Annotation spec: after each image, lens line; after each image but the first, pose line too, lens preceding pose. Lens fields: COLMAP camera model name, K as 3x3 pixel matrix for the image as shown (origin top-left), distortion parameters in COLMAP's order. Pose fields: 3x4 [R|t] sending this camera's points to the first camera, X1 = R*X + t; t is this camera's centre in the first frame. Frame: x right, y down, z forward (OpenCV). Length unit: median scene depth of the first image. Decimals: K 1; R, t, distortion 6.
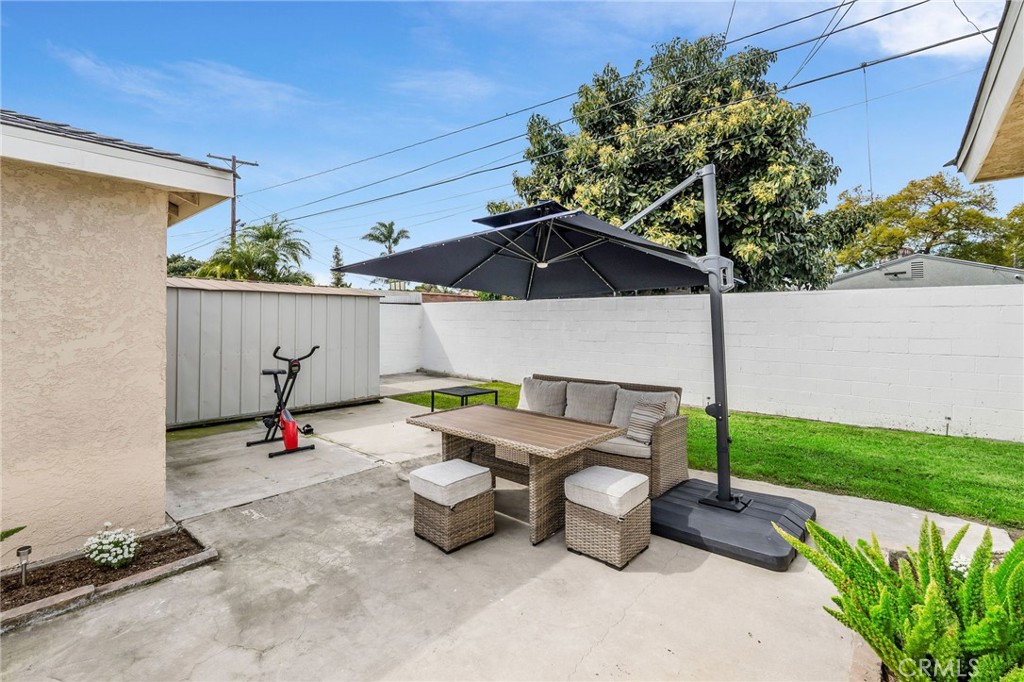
lens RADIAL K [[459.9, 0, 519.3], [0, 459.9, 318.8], [0, 0, 1]] dist [-0.005637, -0.000580]
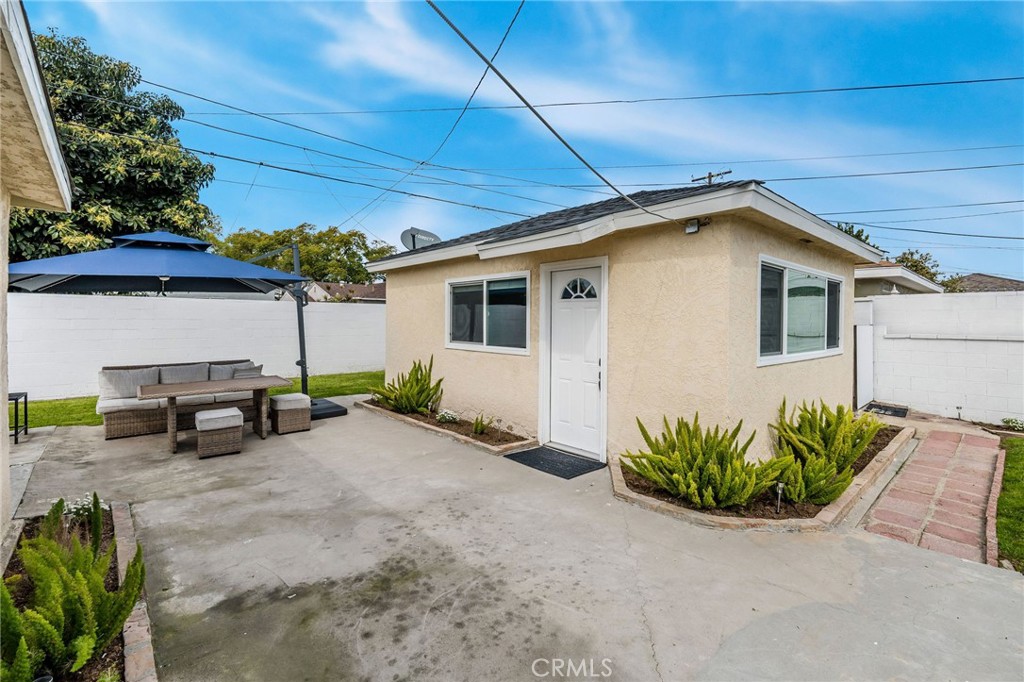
lens RADIAL K [[459.9, 0, 519.3], [0, 459.9, 318.8], [0, 0, 1]] dist [-0.005637, -0.000580]
pose [[0.110782, 0.000610, 0.993845, -0.640341], [-0.009554, 0.999954, 0.000452, -0.004967], [-0.993799, -0.009545, 0.110783, -0.091535]]
